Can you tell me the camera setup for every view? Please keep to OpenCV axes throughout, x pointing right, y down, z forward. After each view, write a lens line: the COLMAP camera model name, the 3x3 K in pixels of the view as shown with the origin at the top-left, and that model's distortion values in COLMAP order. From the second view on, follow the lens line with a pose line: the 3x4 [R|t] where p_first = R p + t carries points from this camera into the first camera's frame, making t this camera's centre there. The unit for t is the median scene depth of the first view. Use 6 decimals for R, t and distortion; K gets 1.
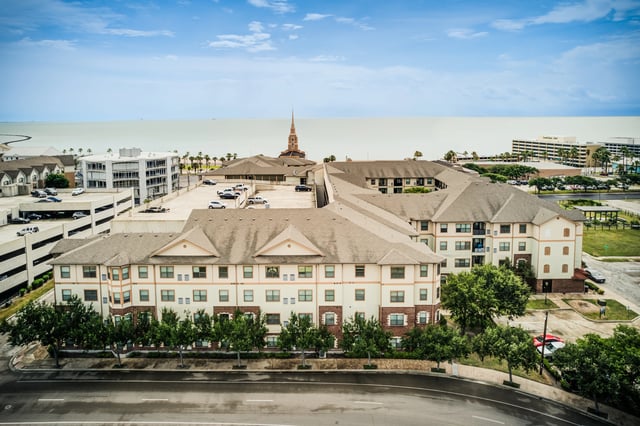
lens RADIAL K [[419.8, 0, 320.2], [0, 419.8, 207.8], [0, 0, 1]] dist [-0.048989, 0.001847]
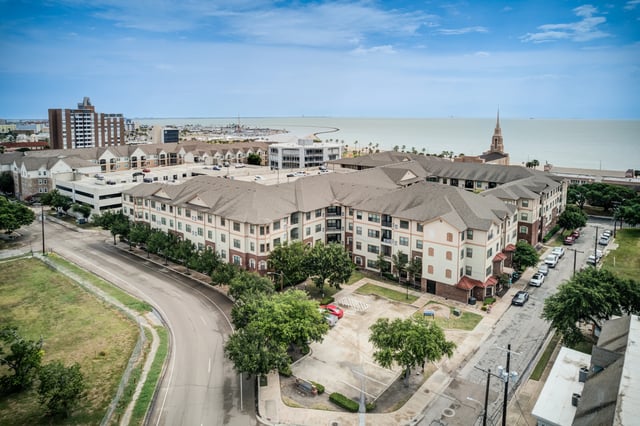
lens RADIAL K [[419.8, 0, 322.5], [0, 419.8, 216.0], [0, 0, 1]] dist [-0.048989, 0.001847]
pose [[0.782012, 0.153634, -0.604031, 0.912831], [-0.138674, 0.987740, 0.071693, -0.017953], [0.607640, 0.027699, 0.793729, 0.022524]]
